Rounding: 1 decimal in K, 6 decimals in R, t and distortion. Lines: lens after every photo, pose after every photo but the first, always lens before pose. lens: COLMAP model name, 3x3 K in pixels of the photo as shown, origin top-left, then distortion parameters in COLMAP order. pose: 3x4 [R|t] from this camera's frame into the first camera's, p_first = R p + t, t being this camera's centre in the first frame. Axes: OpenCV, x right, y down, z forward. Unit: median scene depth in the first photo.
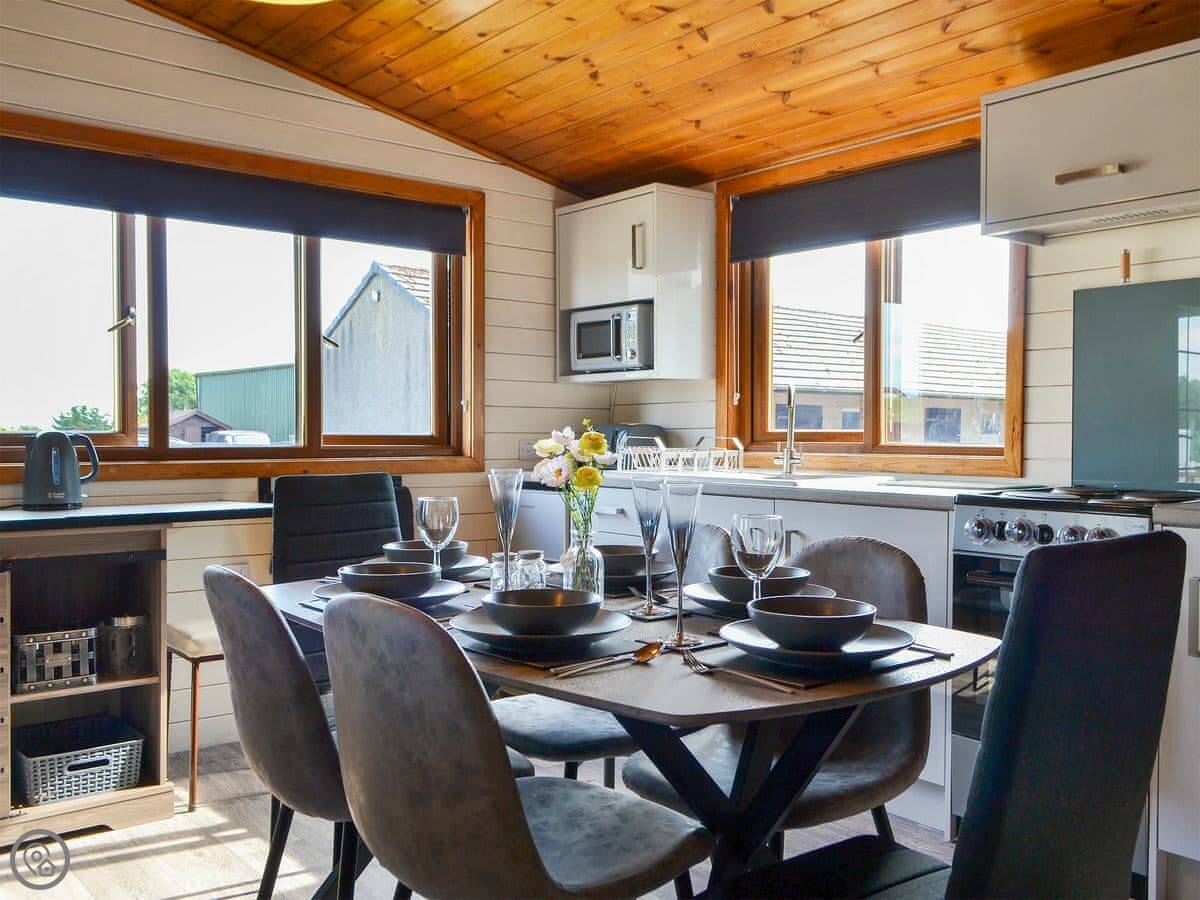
lens RADIAL K [[1091.8, 0, 635.2], [0, 1091.8, 455.6], [0, 0, 1]] dist [0.033414, -0.002771]
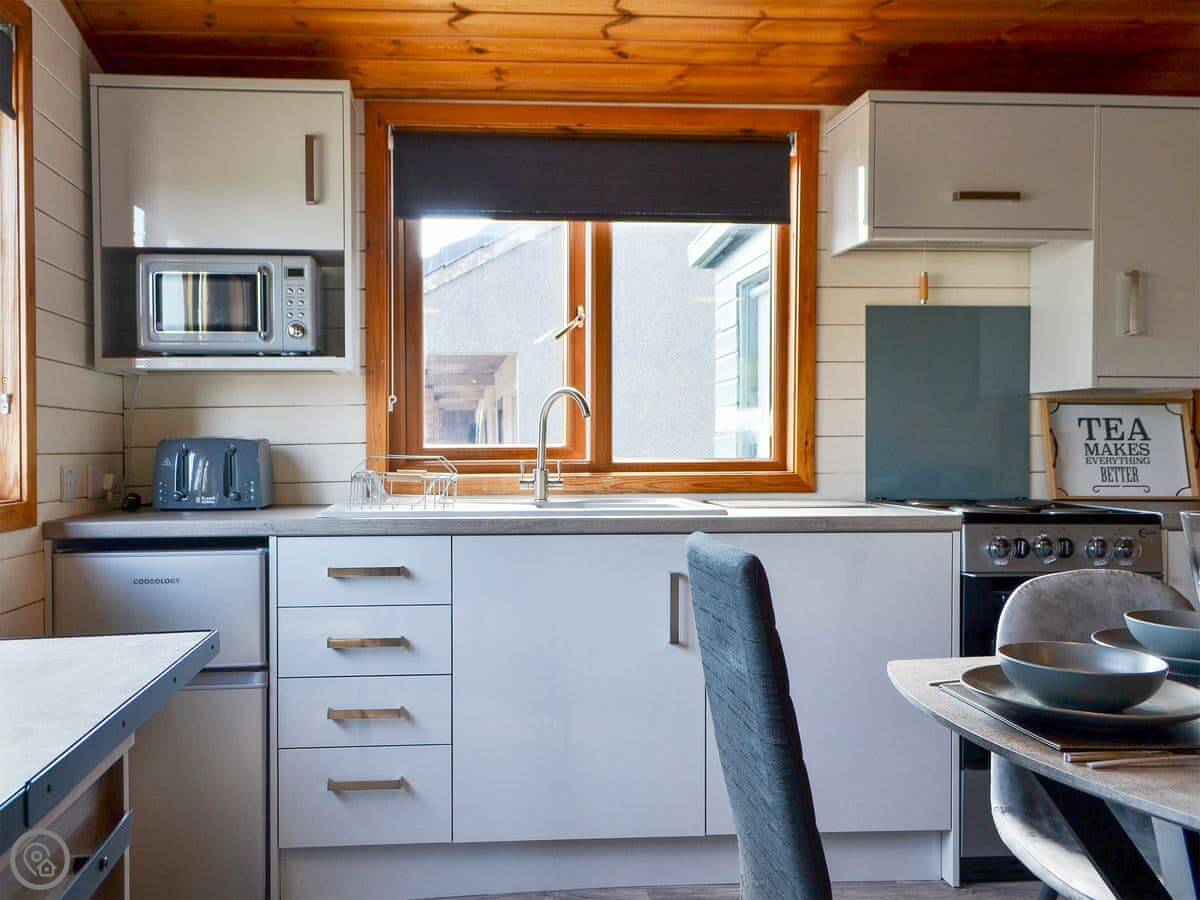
lens RADIAL K [[1072.2, 0, 526.3], [0, 1072.2, 454.5], [0, 0, 1]] dist [0.010560, 0.005078]
pose [[0.586581, -0.015904, 0.809735, -0.462092], [0.021981, 0.999751, 0.003713, -0.018652], [-0.809593, 0.015621, 0.586784, 0.530642]]
